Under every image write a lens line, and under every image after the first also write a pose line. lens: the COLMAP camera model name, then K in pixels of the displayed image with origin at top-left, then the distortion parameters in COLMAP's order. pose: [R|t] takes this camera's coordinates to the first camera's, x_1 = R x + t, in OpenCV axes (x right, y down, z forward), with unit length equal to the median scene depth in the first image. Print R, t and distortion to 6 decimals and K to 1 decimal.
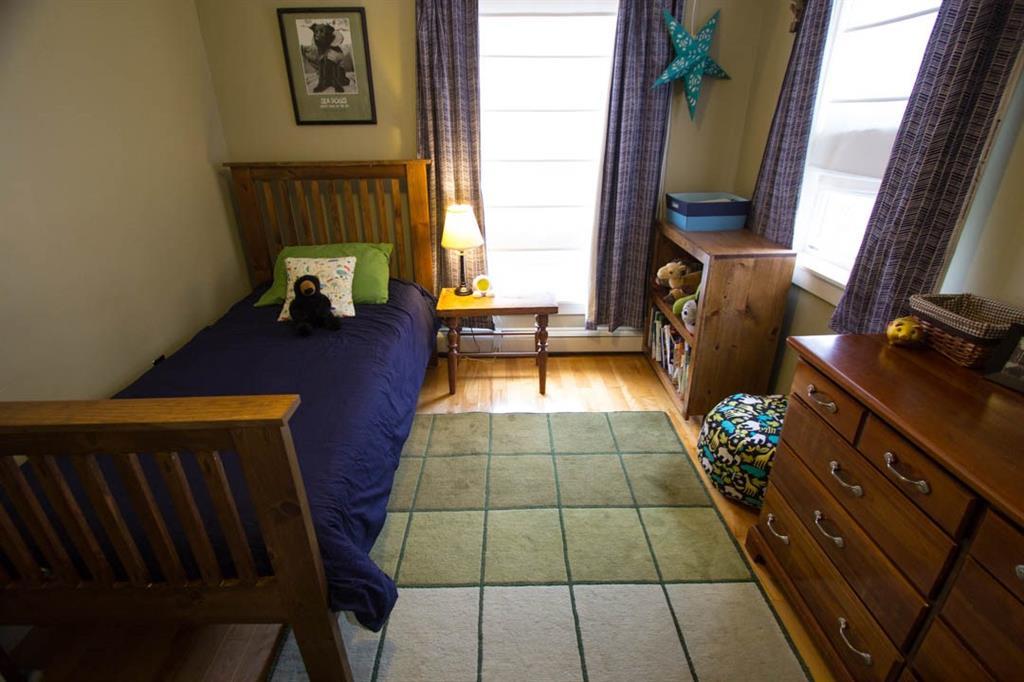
lens RADIAL K [[490.2, 0, 512.9], [0, 490.2, 346.8], [0, 0, 1]] dist [-0.016284, 0.001623]
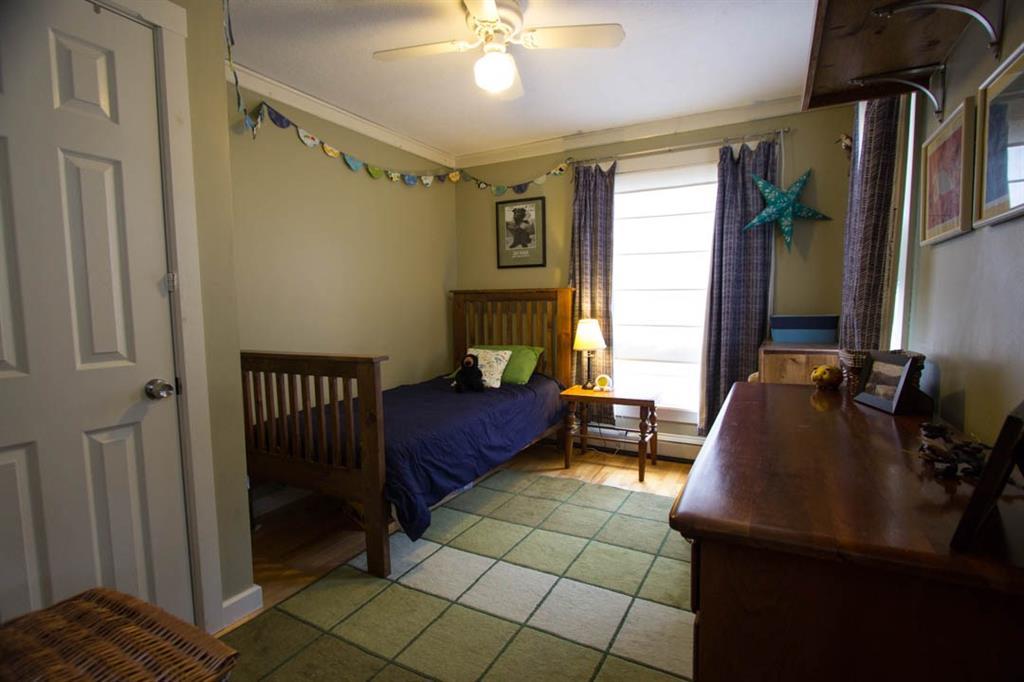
lens RADIAL K [[490.2, 0, 512.9], [0, 490.2, 346.8], [0, 0, 1]] dist [-0.016284, 0.001623]
pose [[0.873603, 0.046974, -0.484367, 0.361055], [-0.204311, 0.938764, -0.277453, 0.193352], [0.441673, 0.341345, 0.829704, -0.166239]]
